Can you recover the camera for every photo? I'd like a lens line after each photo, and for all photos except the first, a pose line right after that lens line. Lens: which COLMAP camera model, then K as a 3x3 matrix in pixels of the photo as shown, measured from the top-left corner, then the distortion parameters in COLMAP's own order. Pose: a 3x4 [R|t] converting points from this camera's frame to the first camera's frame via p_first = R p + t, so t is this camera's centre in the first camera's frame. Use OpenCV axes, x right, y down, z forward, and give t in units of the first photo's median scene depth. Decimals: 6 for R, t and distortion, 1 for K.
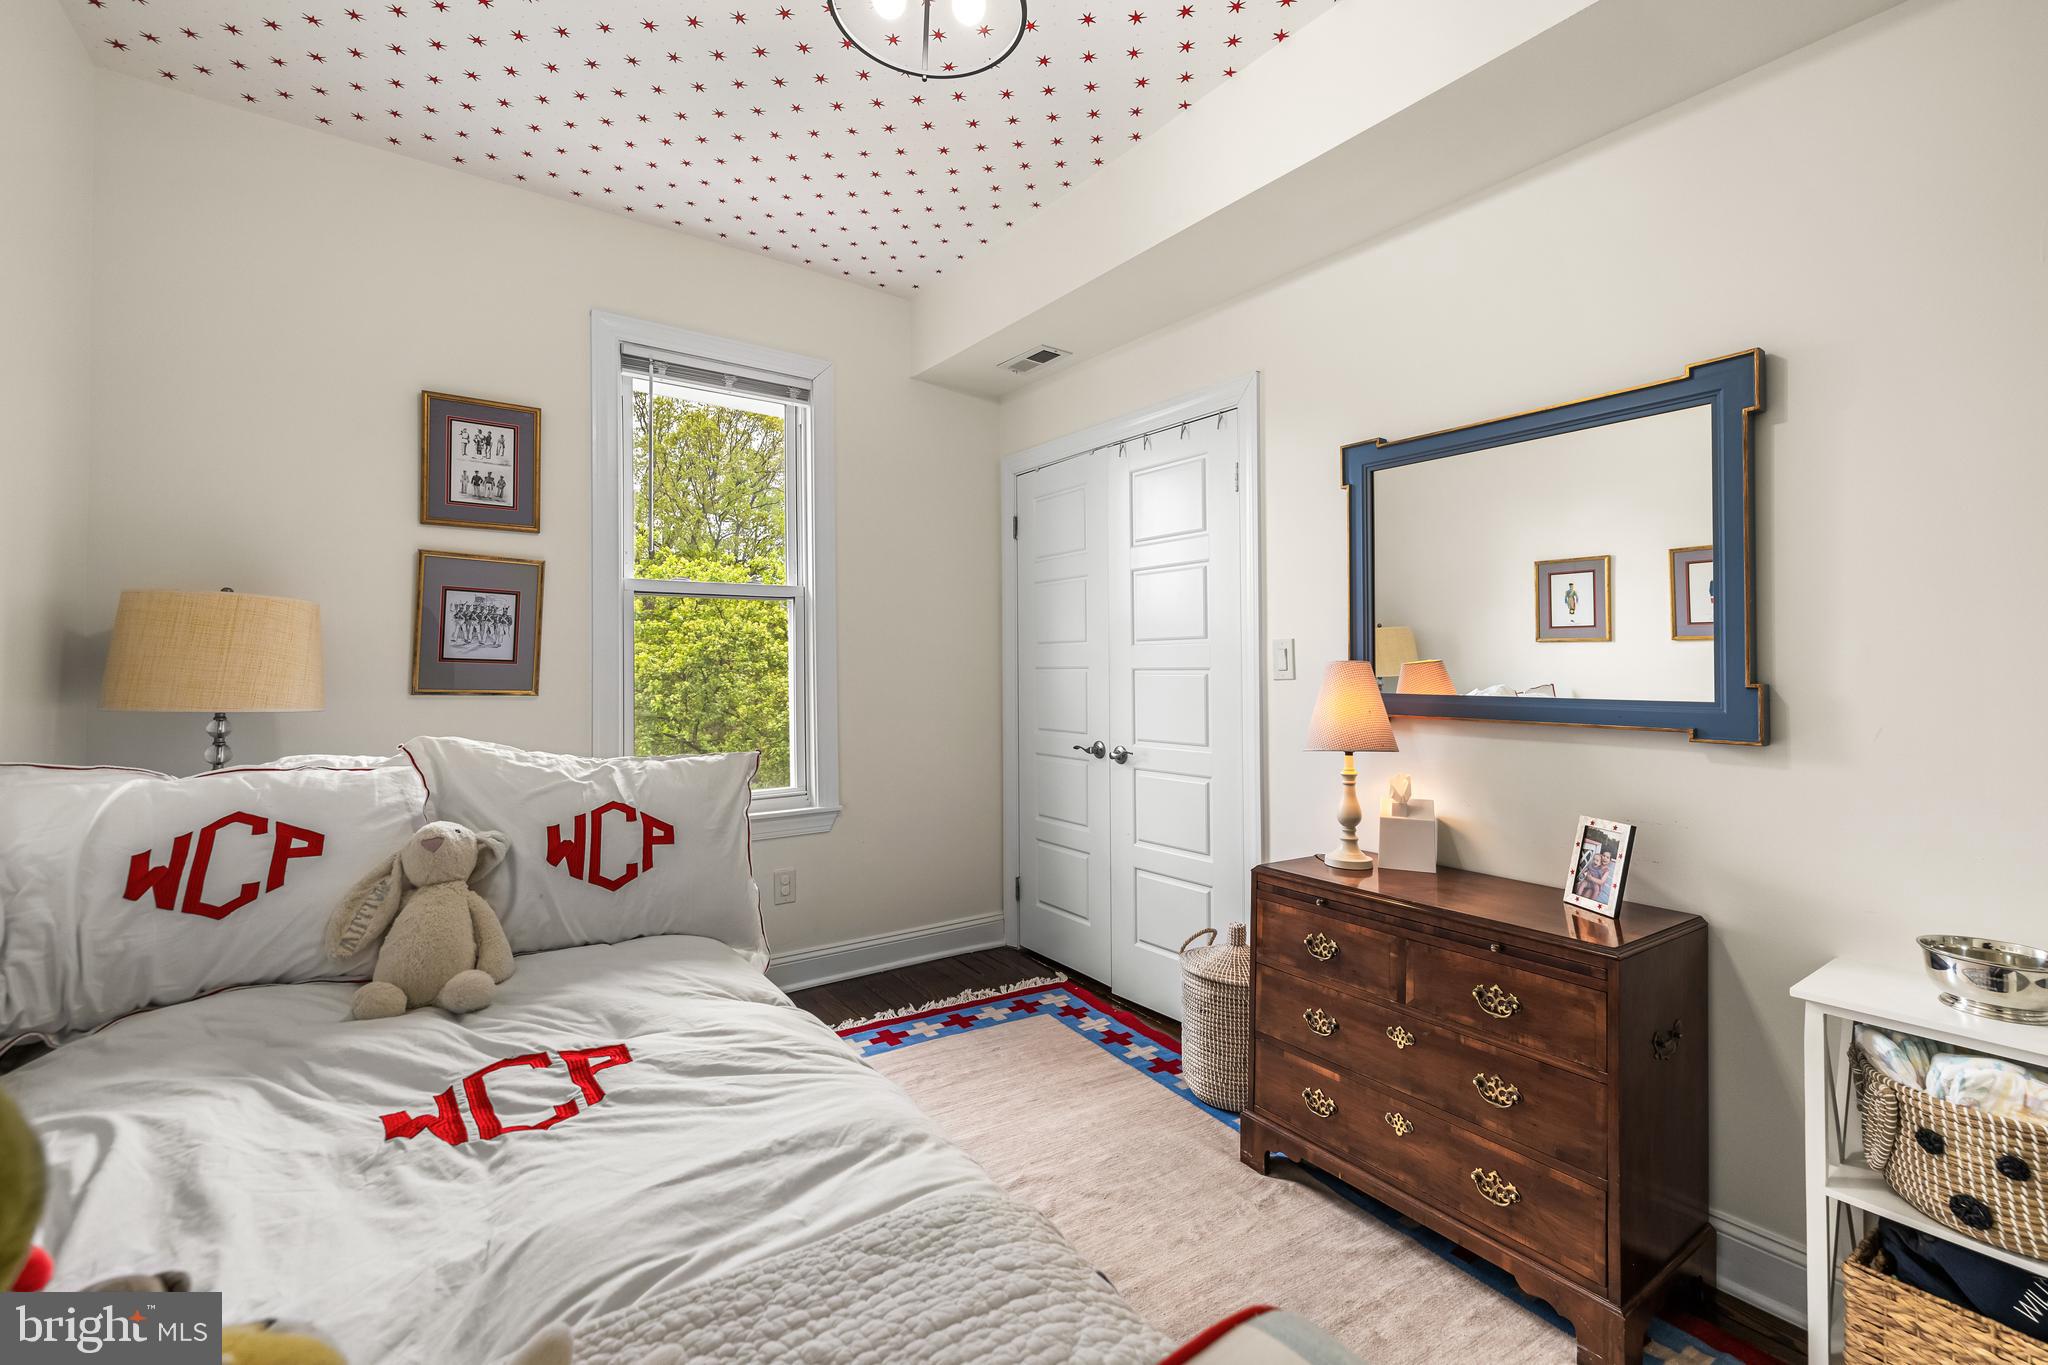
lens RADIAL K [[869.6, 0, 1027.7], [0, 869.6, 661.2], [0, 0, 1]] dist [0.002364, 0.001000]
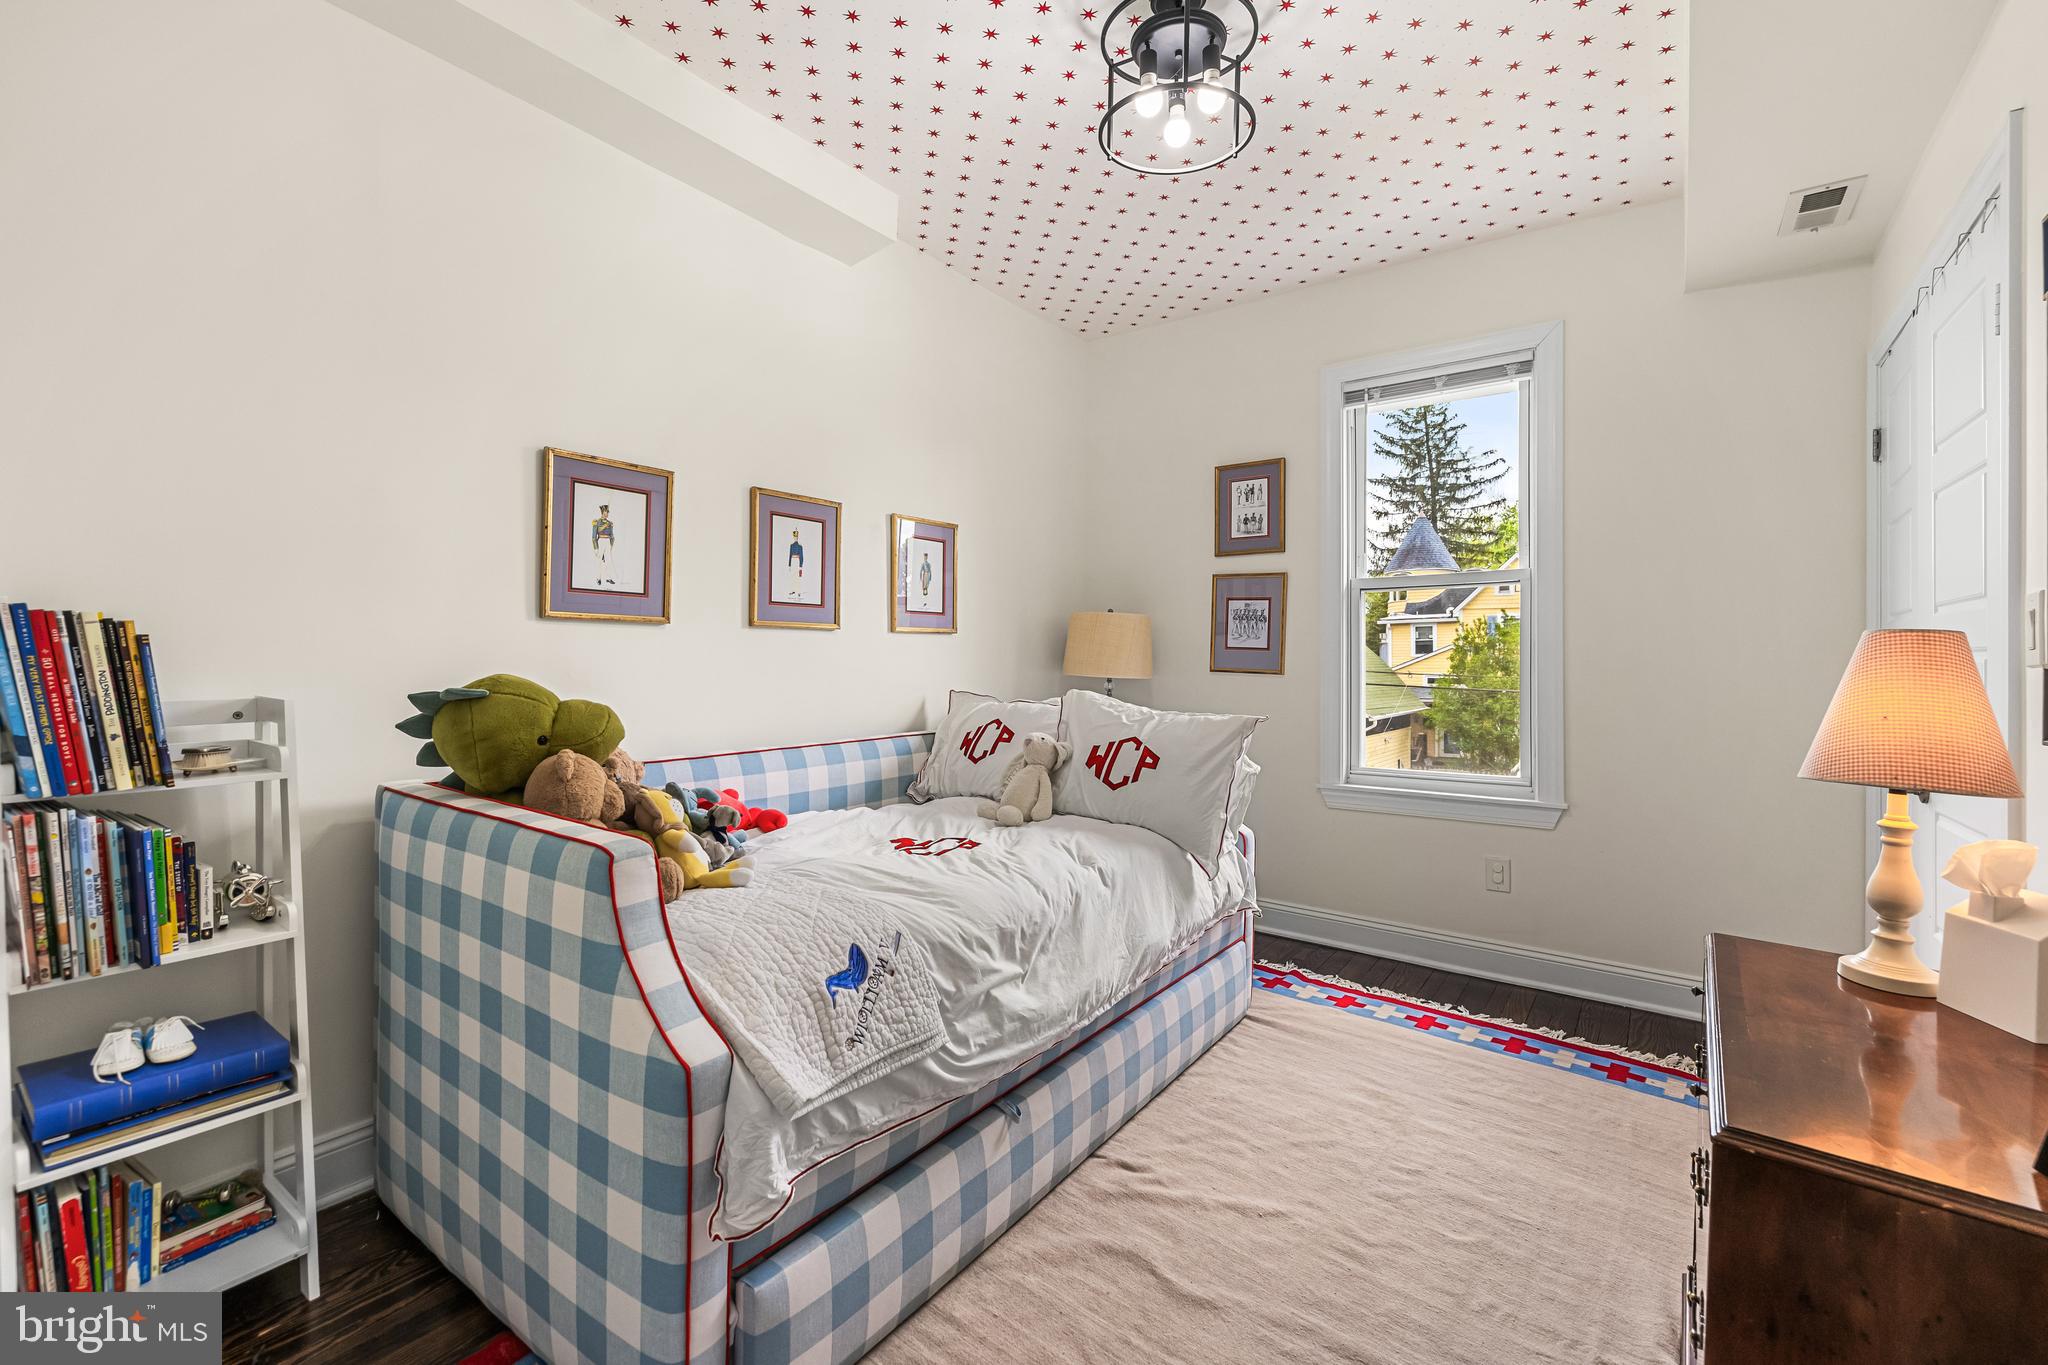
lens RADIAL K [[869.6, 0, 1024.0], [0, 869.6, 676.6], [0, 0, 1]] dist [0.002364, 0.001000]
pose [[0.305247, 0.019642, -0.952071, 0.602922], [0.001936, 0.999772, 0.021247, 0.014353], [0.952271, -0.008328, 0.305139, 0.224759]]
